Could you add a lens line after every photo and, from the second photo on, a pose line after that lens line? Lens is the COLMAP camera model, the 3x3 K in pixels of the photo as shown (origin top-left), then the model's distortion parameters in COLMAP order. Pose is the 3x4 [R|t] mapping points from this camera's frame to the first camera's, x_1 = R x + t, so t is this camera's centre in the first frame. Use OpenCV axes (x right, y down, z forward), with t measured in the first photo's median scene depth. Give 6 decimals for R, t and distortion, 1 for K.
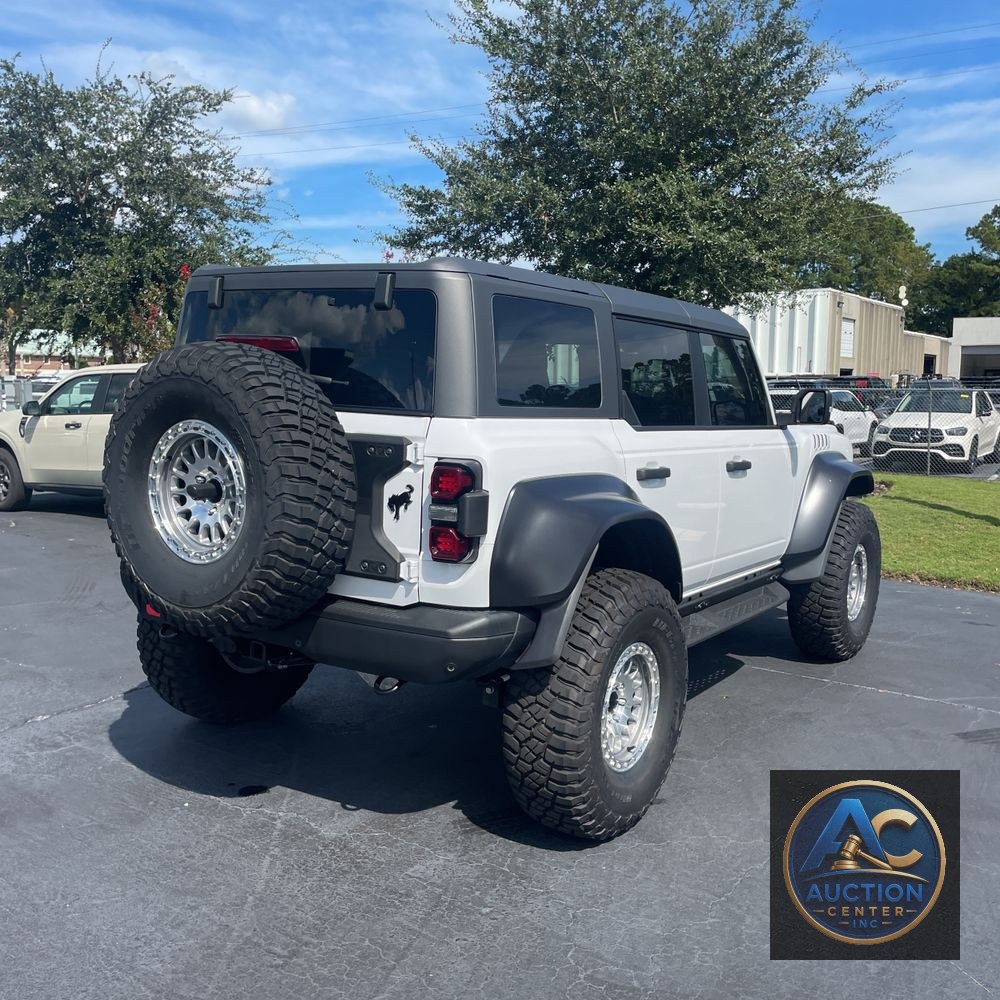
lens RADIAL K [[1013.8, 0, 498.5], [0, 1013.8, 488.8], [0, 0, 1]] dist [0.024725, -0.008720]
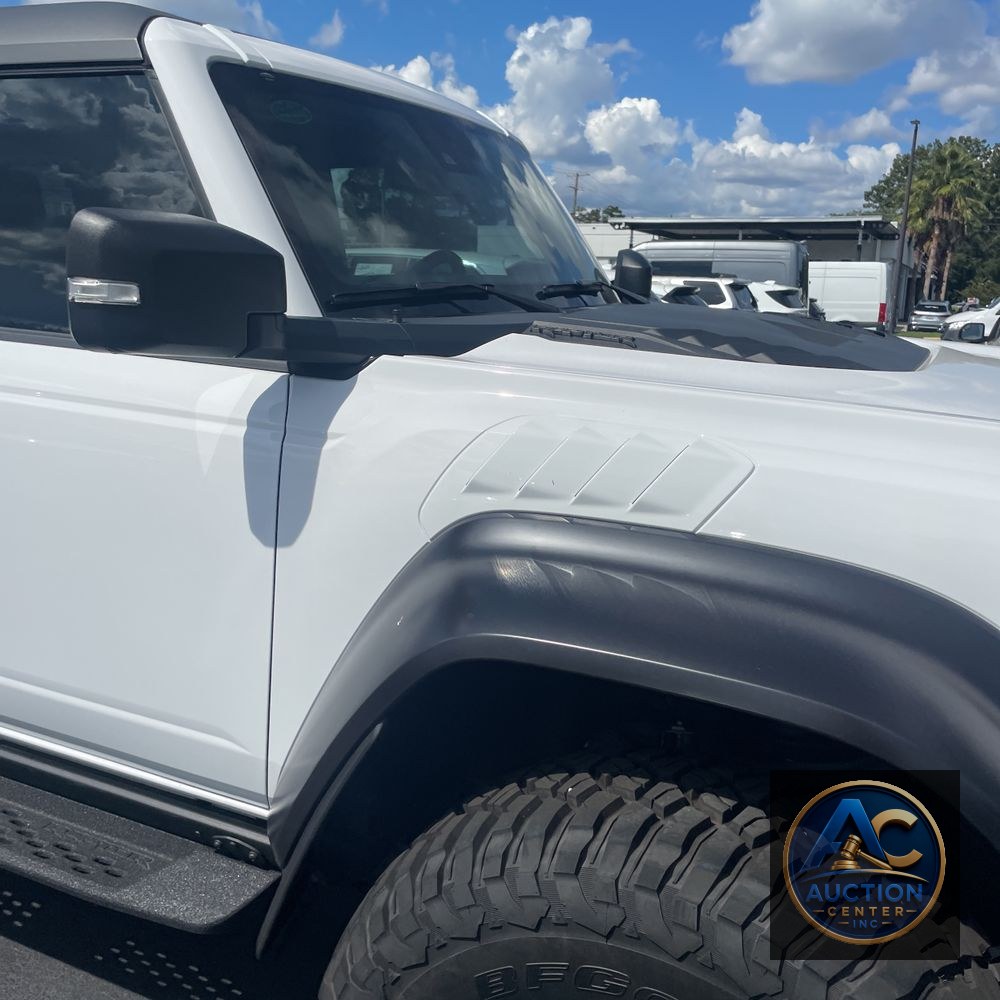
lens RADIAL K [[1037.6, 0, 502.0], [0, 1037.6, 480.6], [0, 0, 1]] dist [0.104261, -0.154941]
pose [[0.137802, 0.167829, -0.976137, 0.738403], [-0.131029, 0.979967, 0.149989, -0.102976], [0.981754, 0.107233, 0.157032, 1.314457]]
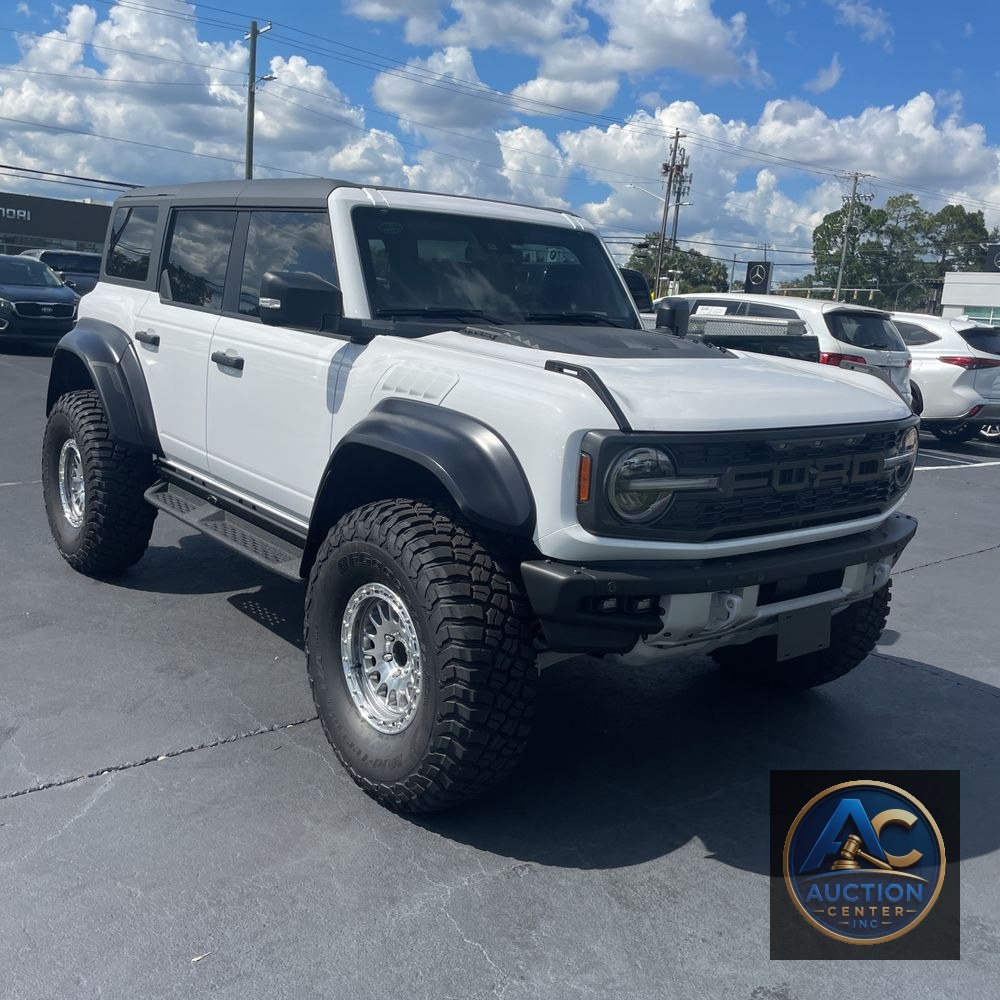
lens RADIAL K [[1027.3, 0, 498.9], [0, 1027.3, 472.1], [0, 0, 1]] dist [0.105860, -0.134503]
pose [[-0.290419, 0.115250, -0.949934, 1.150923], [-0.178928, 0.968671, 0.172226, -0.139742], [0.940022, 0.219987, -0.260699, 1.658488]]
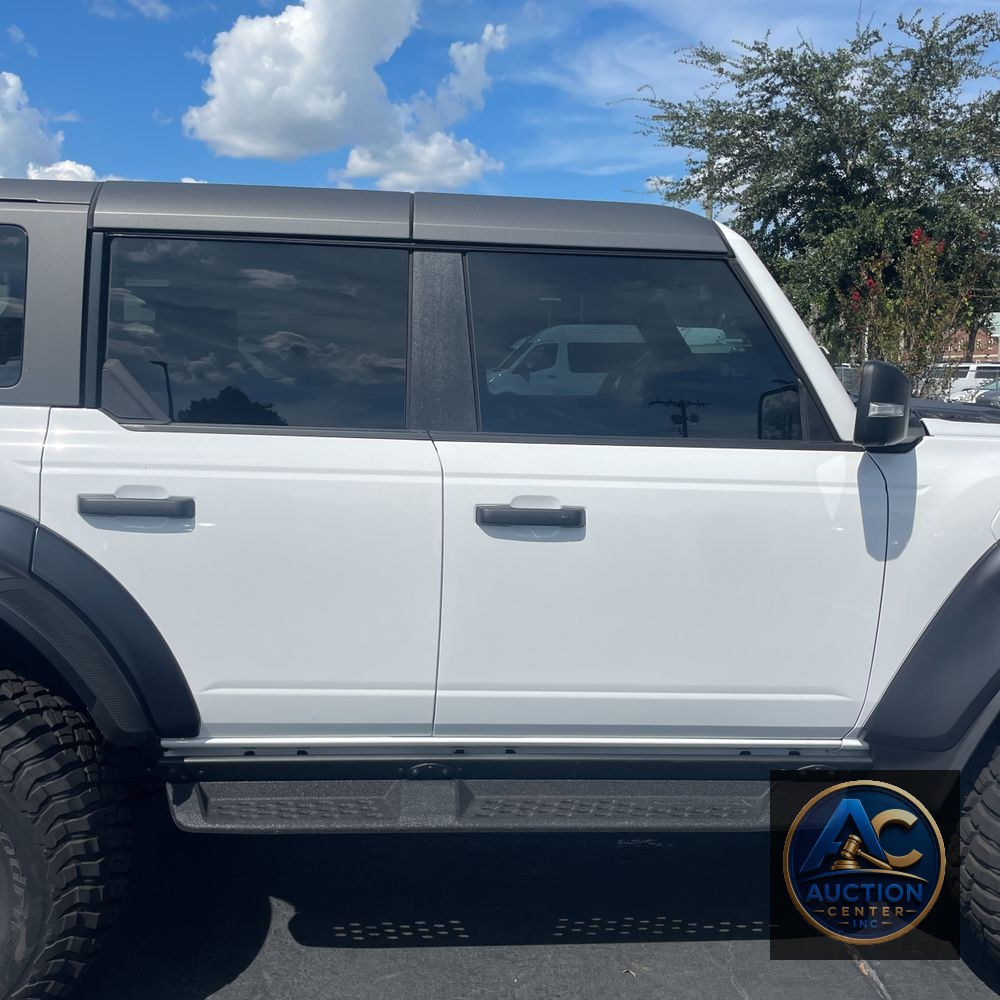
lens RADIAL K [[1013.8, 0, 498.5], [0, 1013.8, 488.8], [0, 0, 1]] dist [0.024725, -0.008720]
pose [[0.615944, 0.090161, -0.782614, 0.684971], [-0.079543, 0.995470, 0.052080, -0.067486], [0.783764, 0.030173, 0.620325, 0.771095]]
